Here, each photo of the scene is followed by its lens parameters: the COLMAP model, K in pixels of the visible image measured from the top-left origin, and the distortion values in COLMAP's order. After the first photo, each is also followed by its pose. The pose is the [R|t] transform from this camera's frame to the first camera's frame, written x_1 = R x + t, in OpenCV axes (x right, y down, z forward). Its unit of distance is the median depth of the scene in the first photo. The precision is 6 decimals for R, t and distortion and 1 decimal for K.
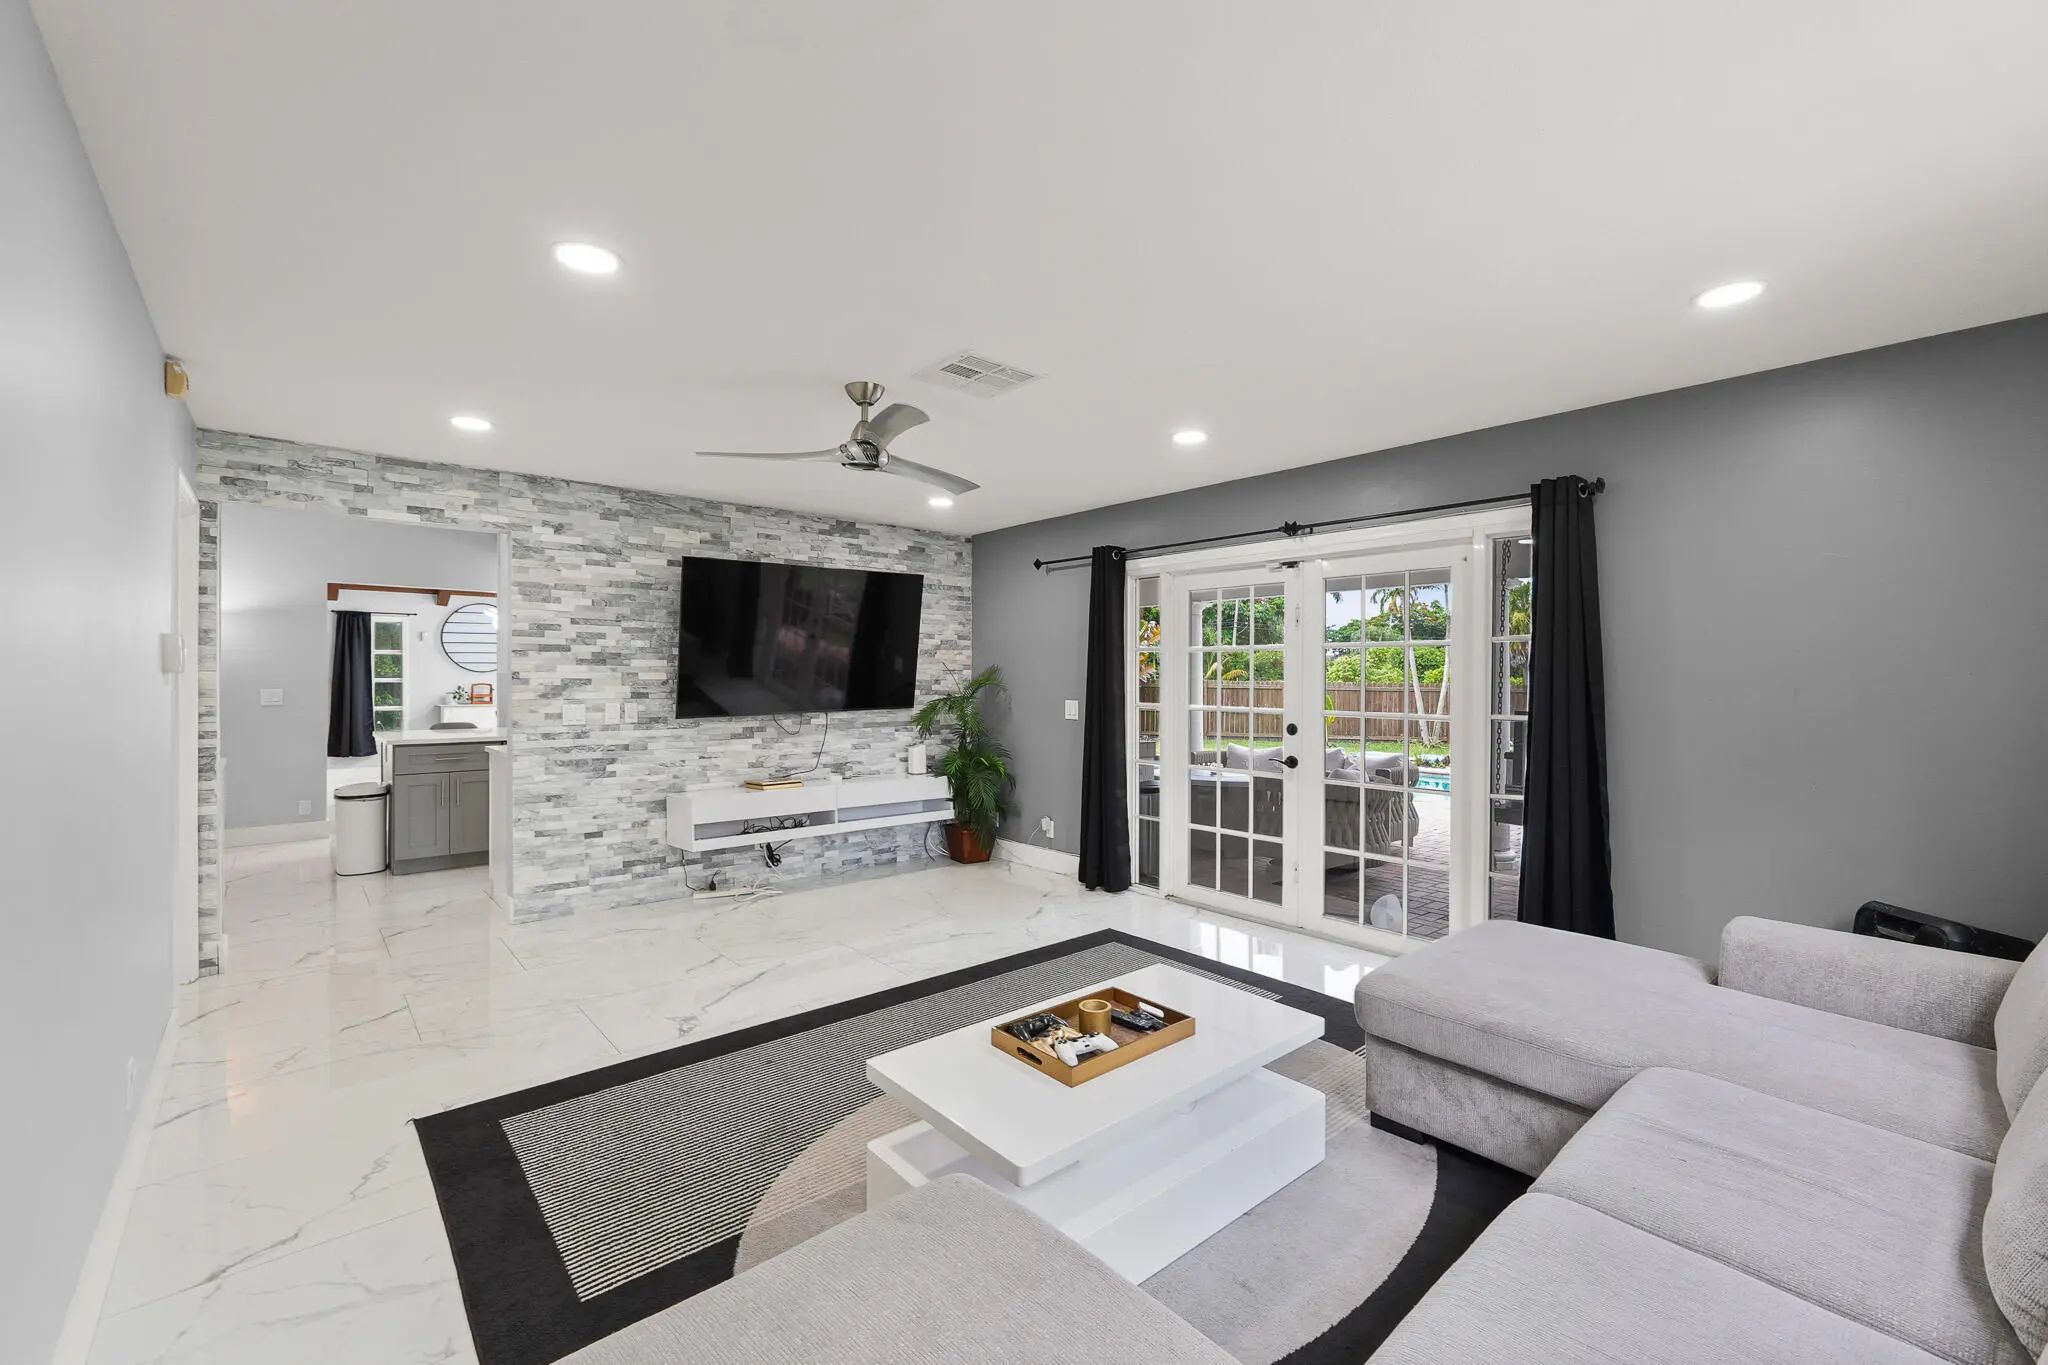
lens RADIAL K [[852.8, 0, 1024.0], [0, 852.8, 682.5], [0, 0, 1]] dist [0.001172, 0.000043]
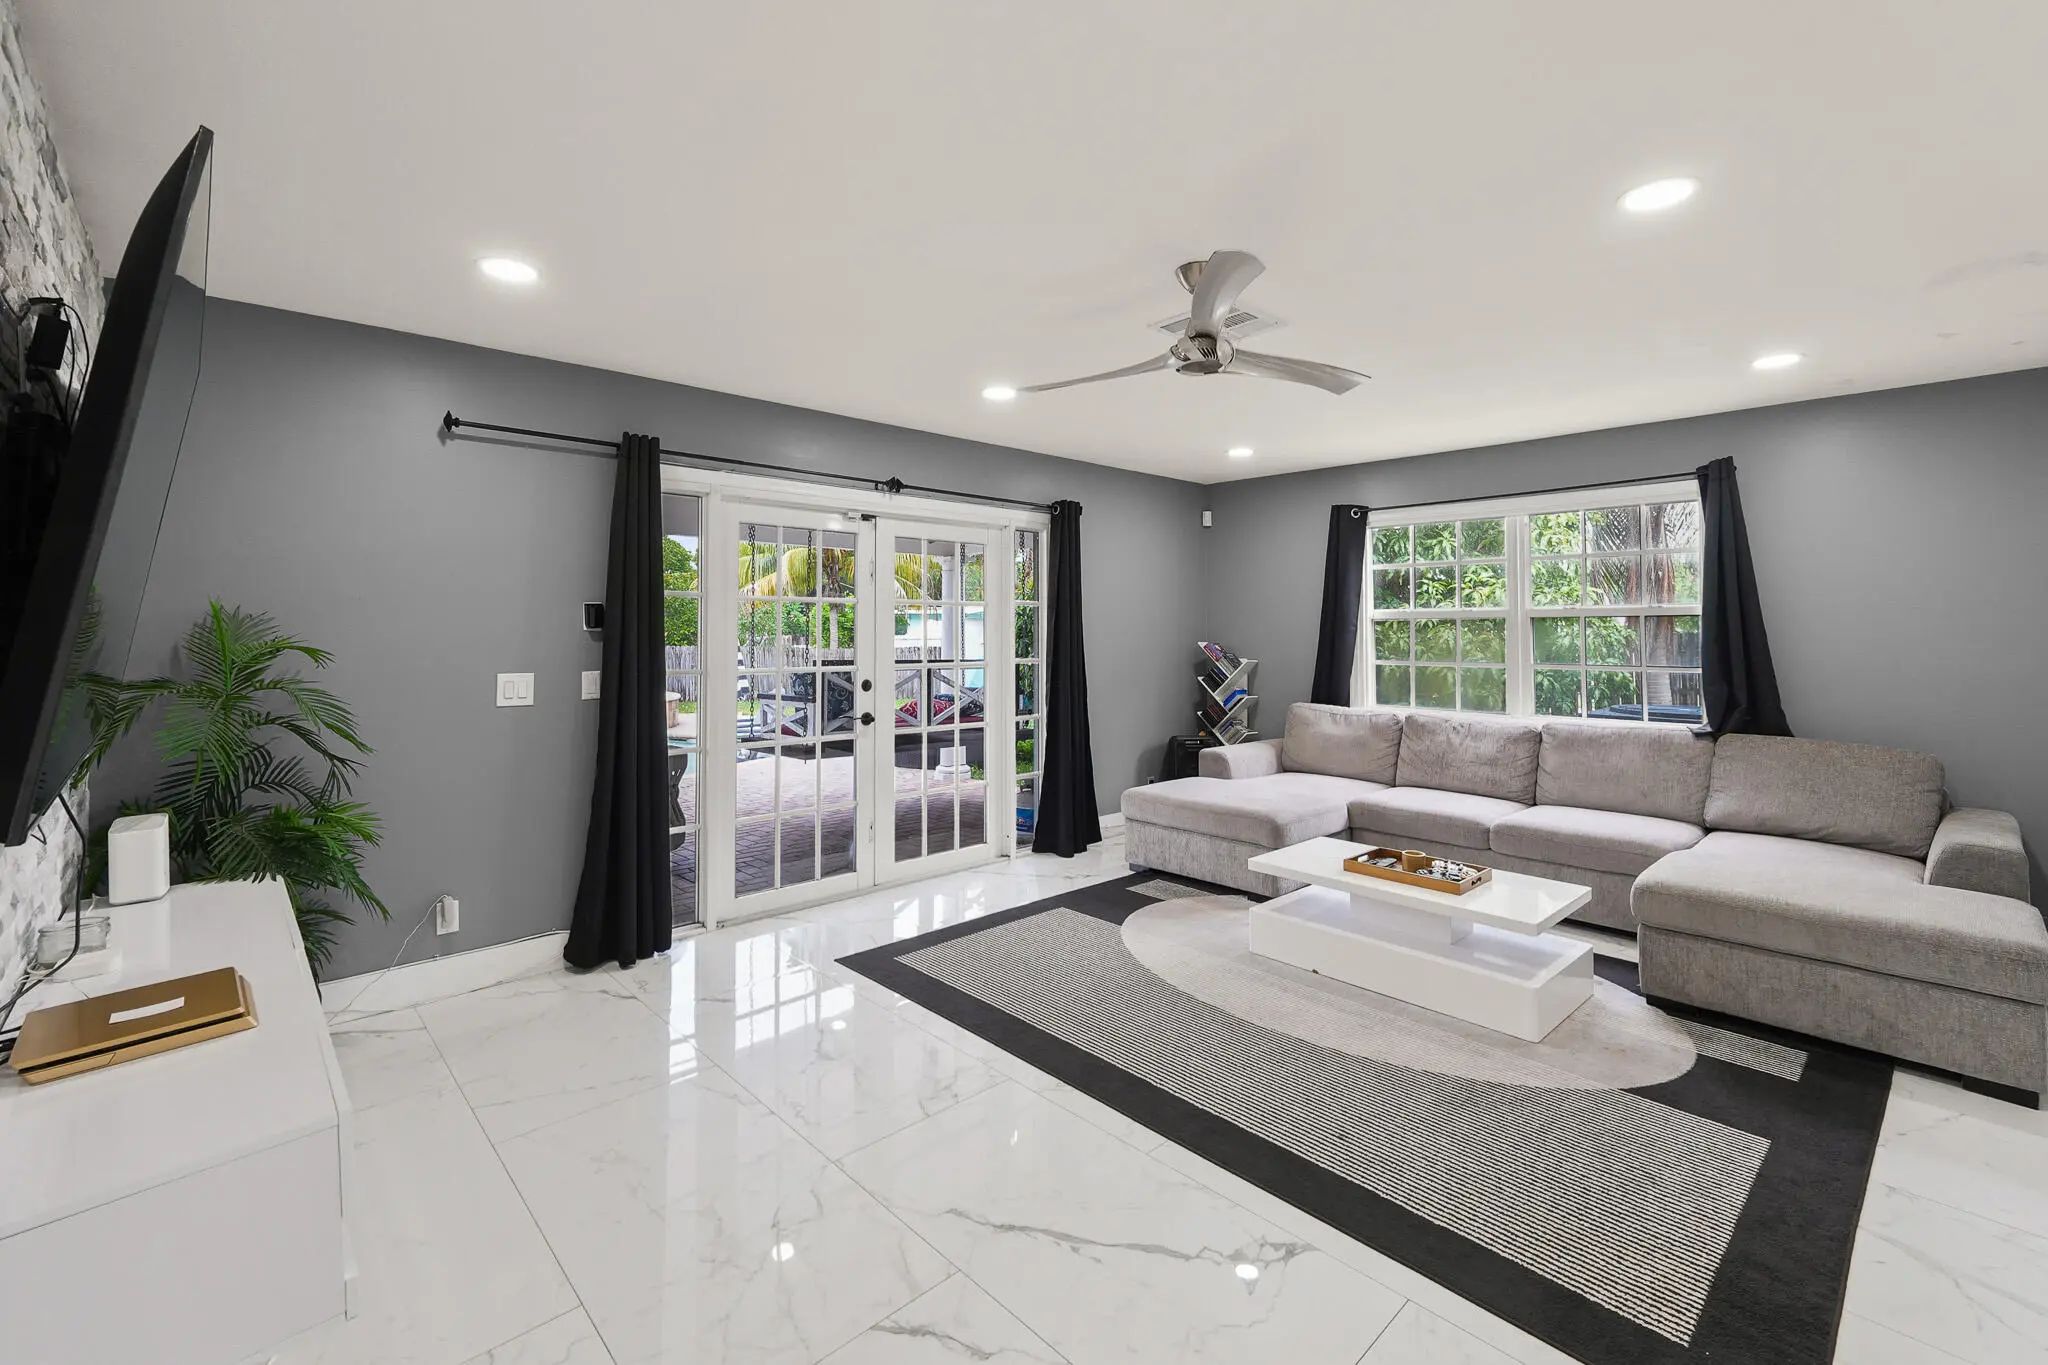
lens RADIAL K [[891.9, 0, 1024.6], [0, 891.9, 601.2], [0, 0, 1]] dist [-0.000831, -0.000237]
pose [[-0.046963, 0.031255, 0.998408, -0.652850], [0.007785, 0.999491, -0.030922, -0.007339], [-0.998866, 0.006321, -0.047182, 0.784123]]
